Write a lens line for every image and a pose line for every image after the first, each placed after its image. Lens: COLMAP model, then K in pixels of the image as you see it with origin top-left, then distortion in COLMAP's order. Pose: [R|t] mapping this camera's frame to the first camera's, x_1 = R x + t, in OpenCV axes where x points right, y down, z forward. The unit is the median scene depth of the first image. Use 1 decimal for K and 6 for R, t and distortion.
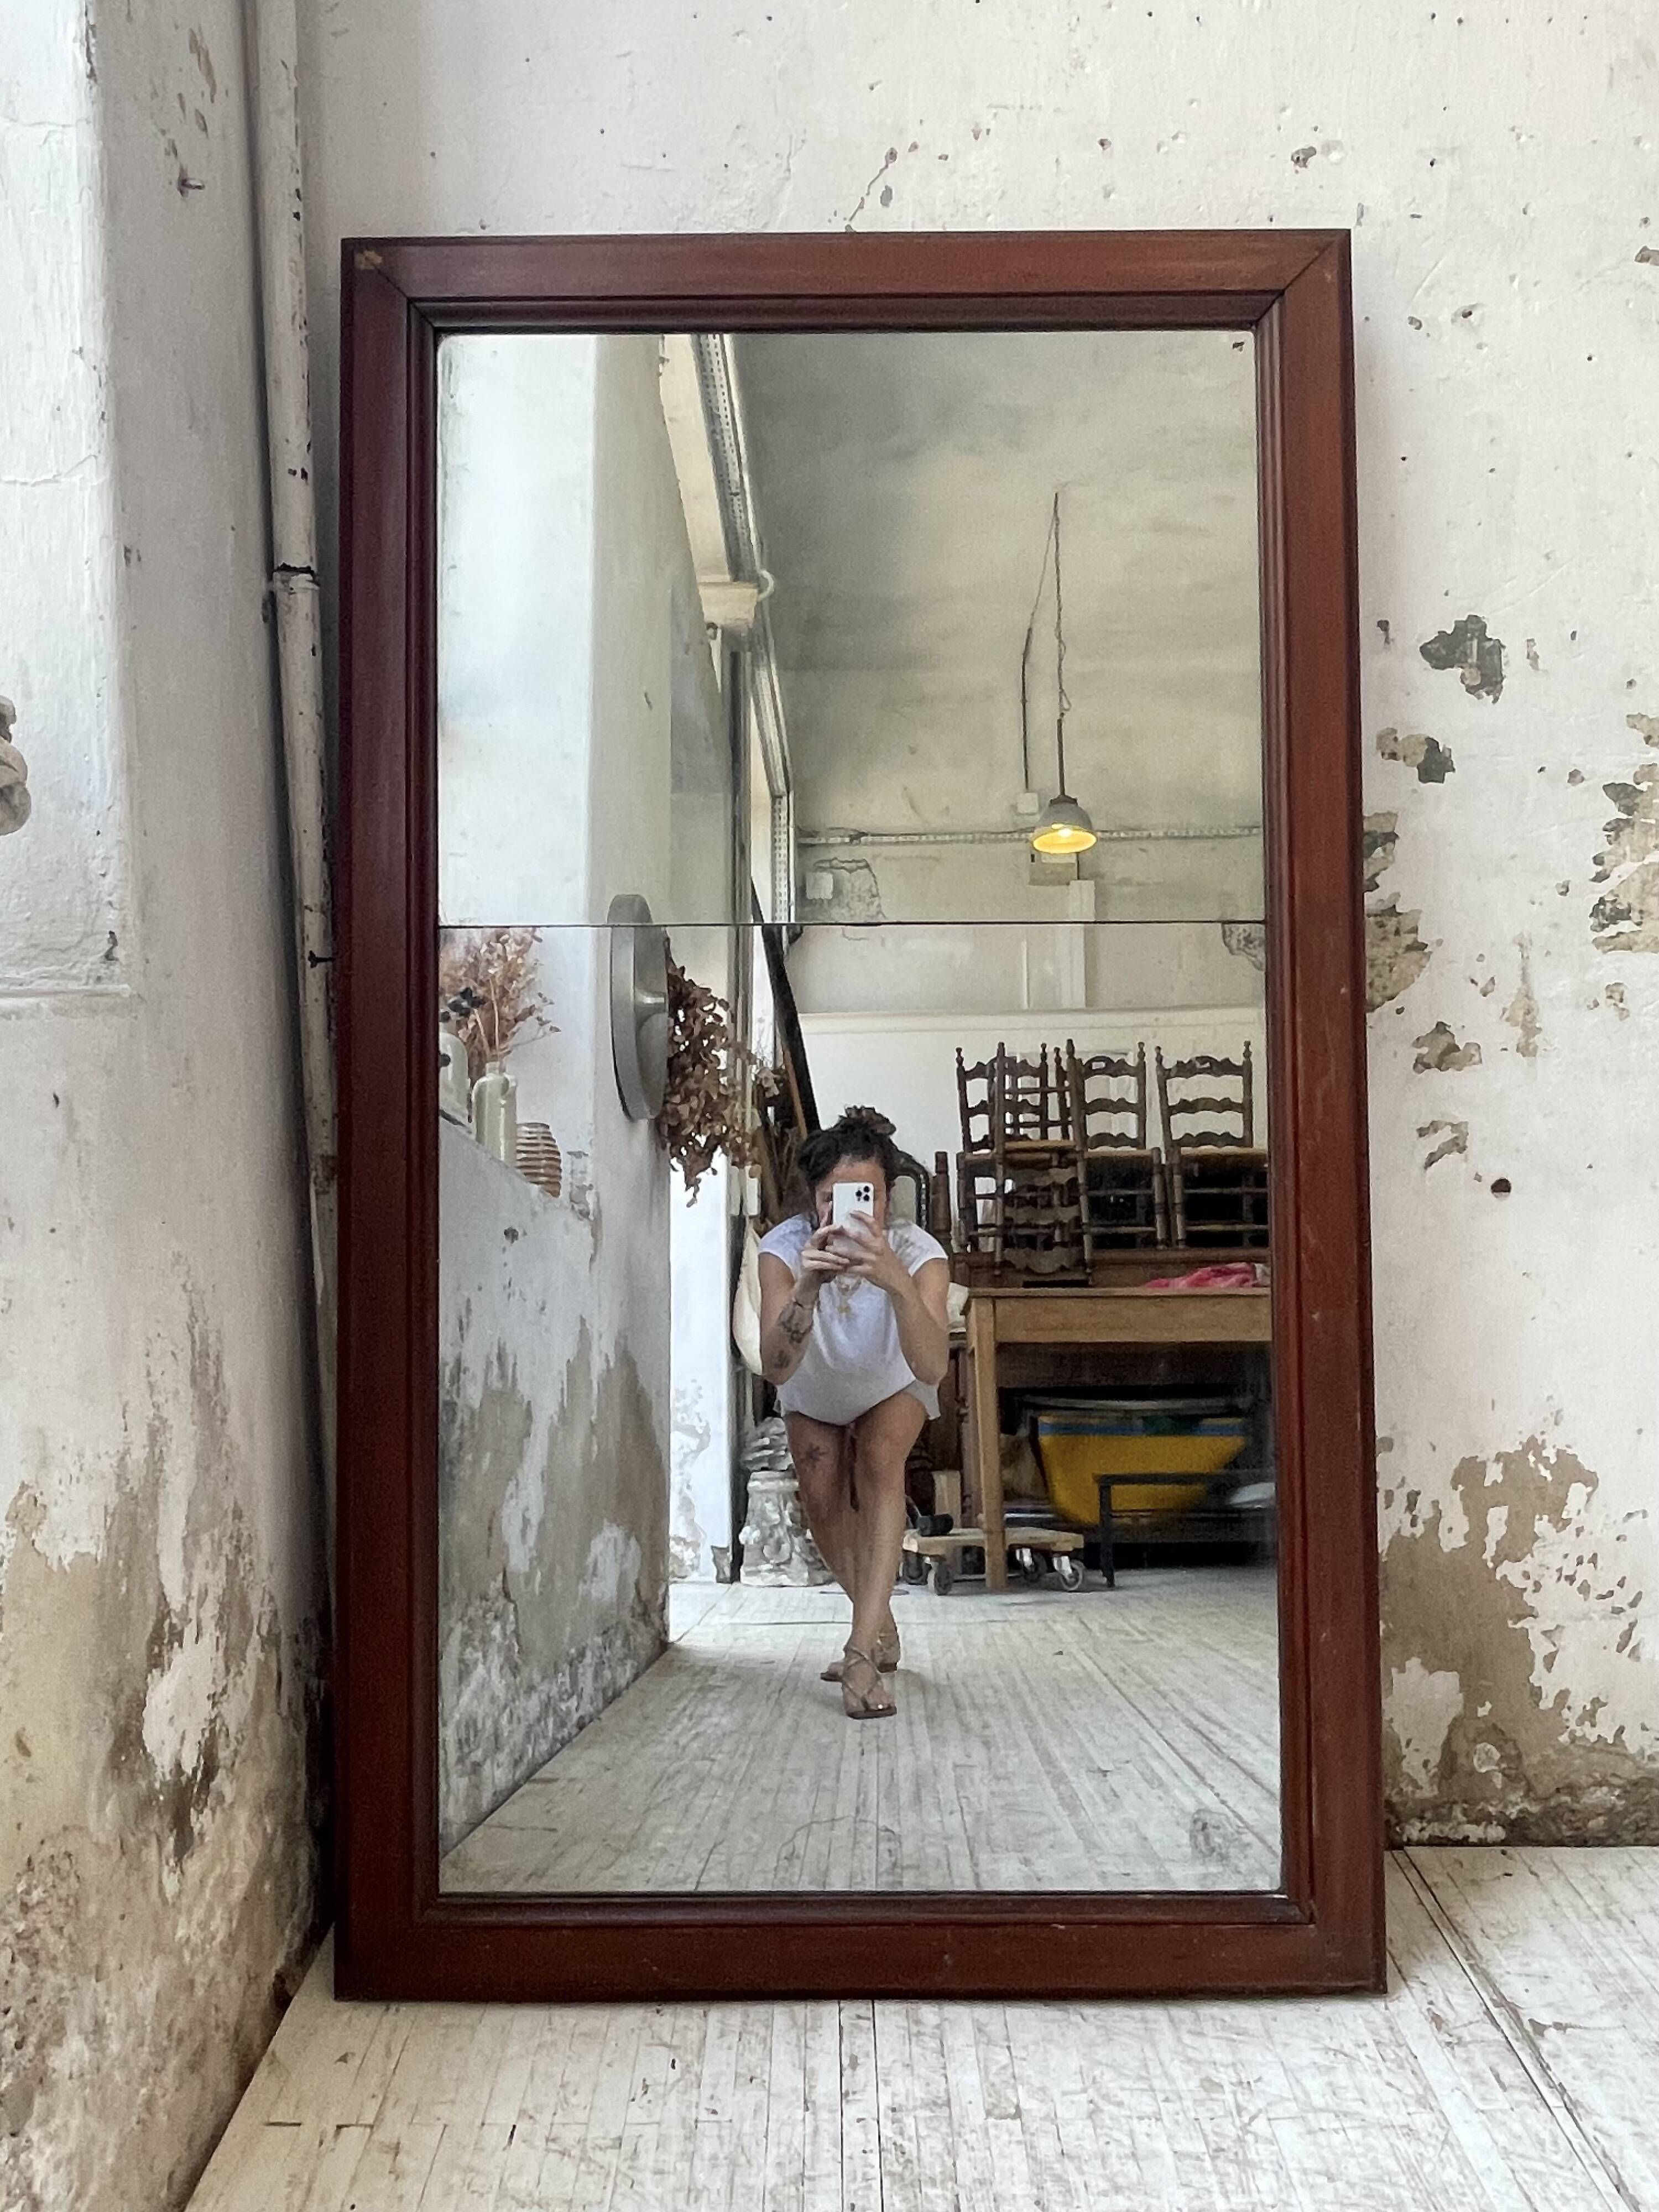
lens RADIAL K [[1685.4, 0, 862.5], [0, 1685.4, 1132.9], [0, 0, 1]] dist [0.077293, -0.108823]
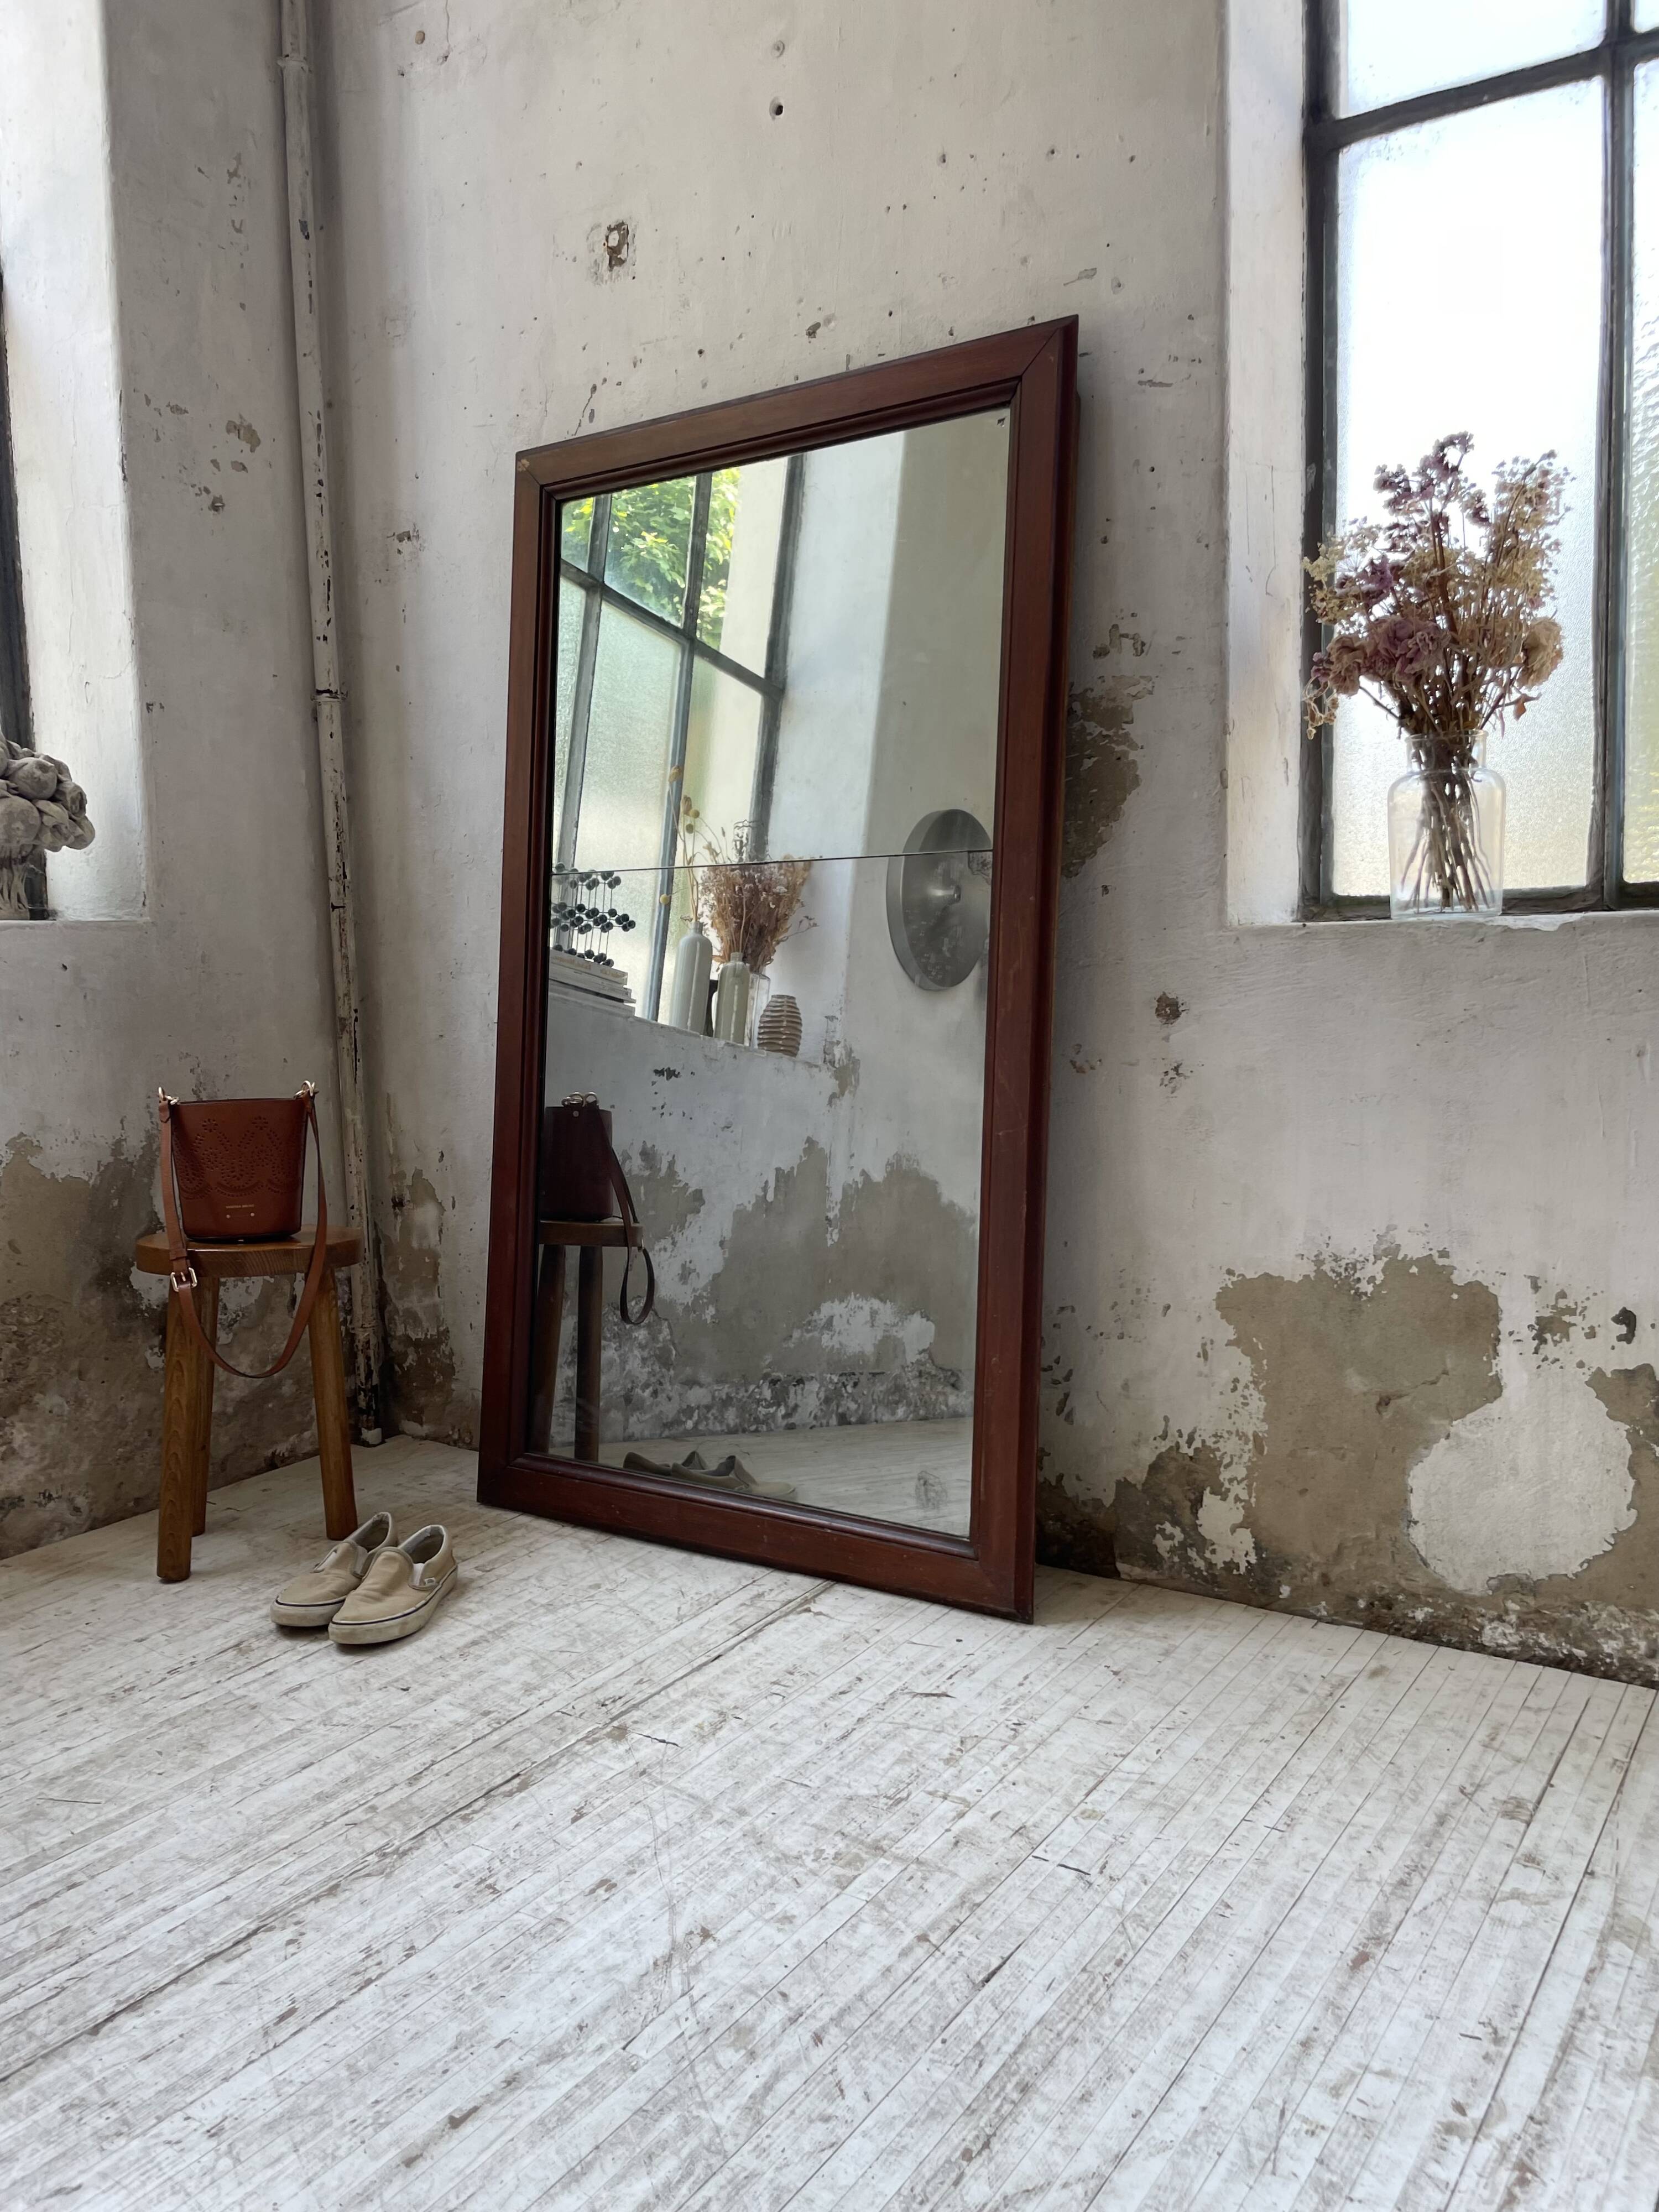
lens RADIAL K [[1684.0, 0, 829.9], [0, 1684.0, 1119.5], [0, 0, 1]] dist [0.079082, -0.112372]
pose [[0.824512, 0.042446, -0.564250, 1.266120], [-0.039786, 0.999063, 0.017018, 0.079892], [0.564444, 0.008418, 0.825429, -0.200564]]
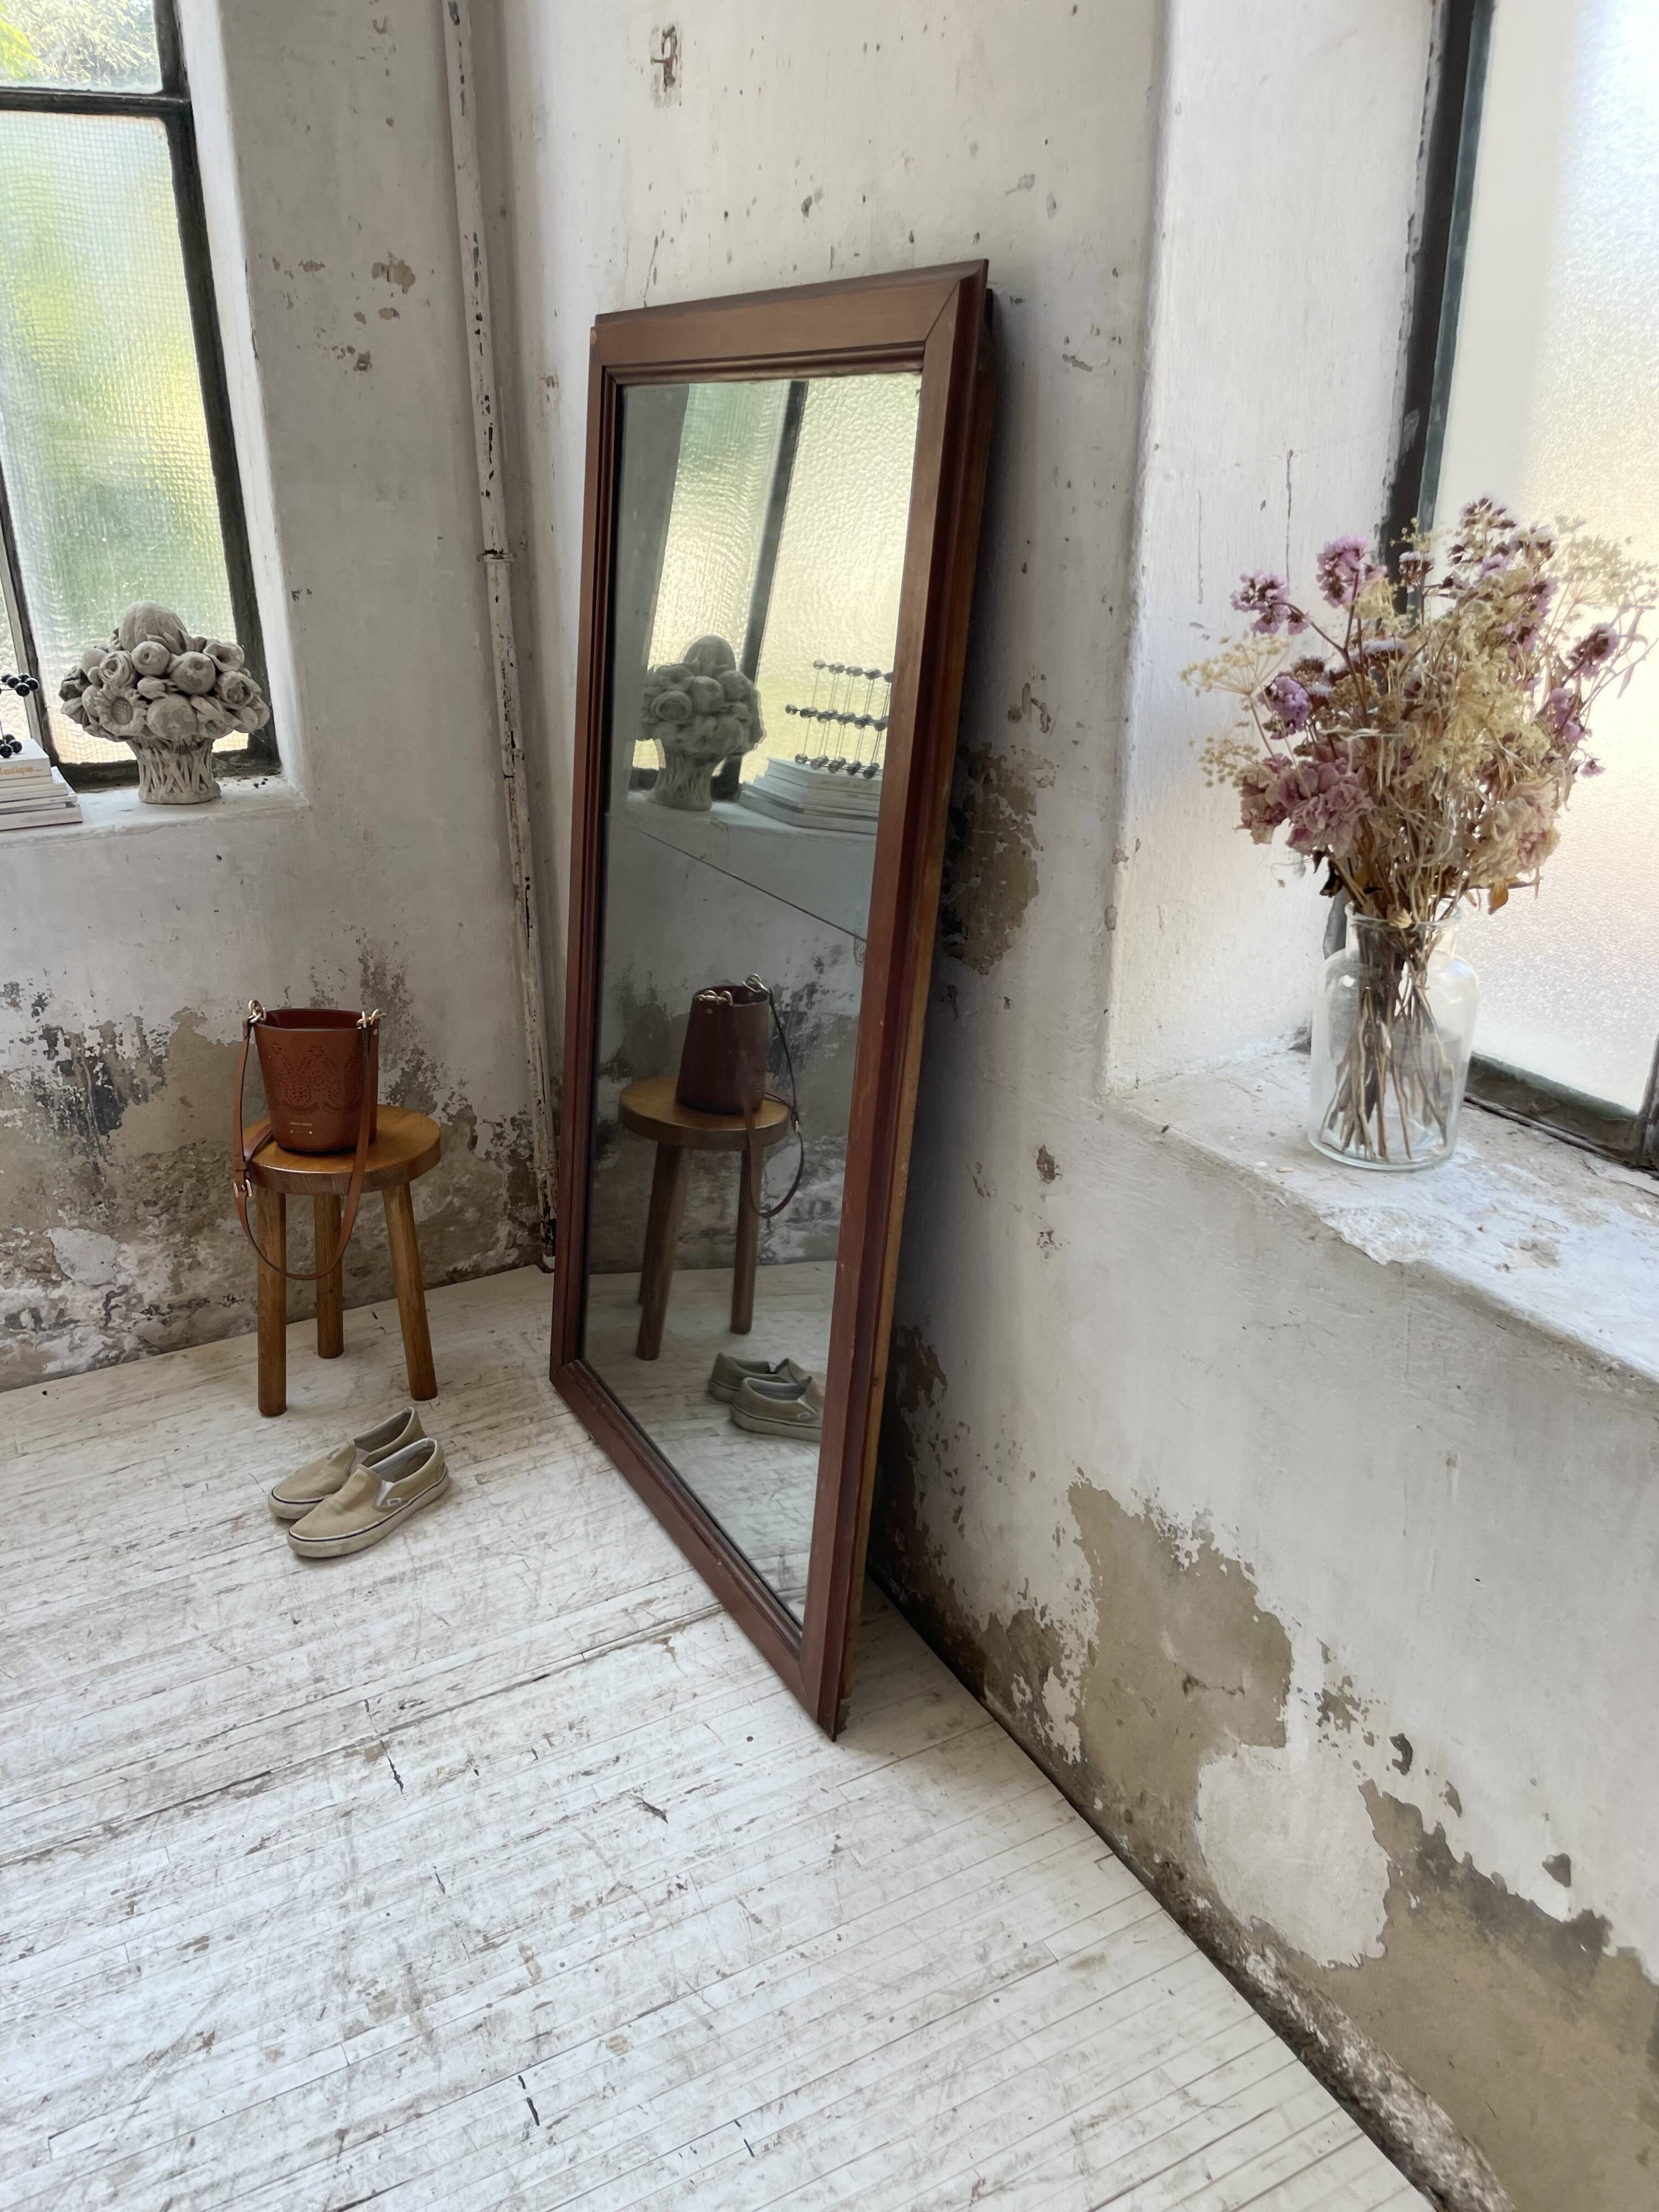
lens RADIAL K [[1685.4, 0, 806.7], [0, 1685.4, 1119.1], [0, 0, 1]] dist [0.077293, -0.108823]
pose [[0.454926, 0.339069, -0.823453, 1.591698], [-0.082376, 0.936736, 0.340206, -0.443927], [0.886711, -0.086936, 0.454077, 0.492446]]
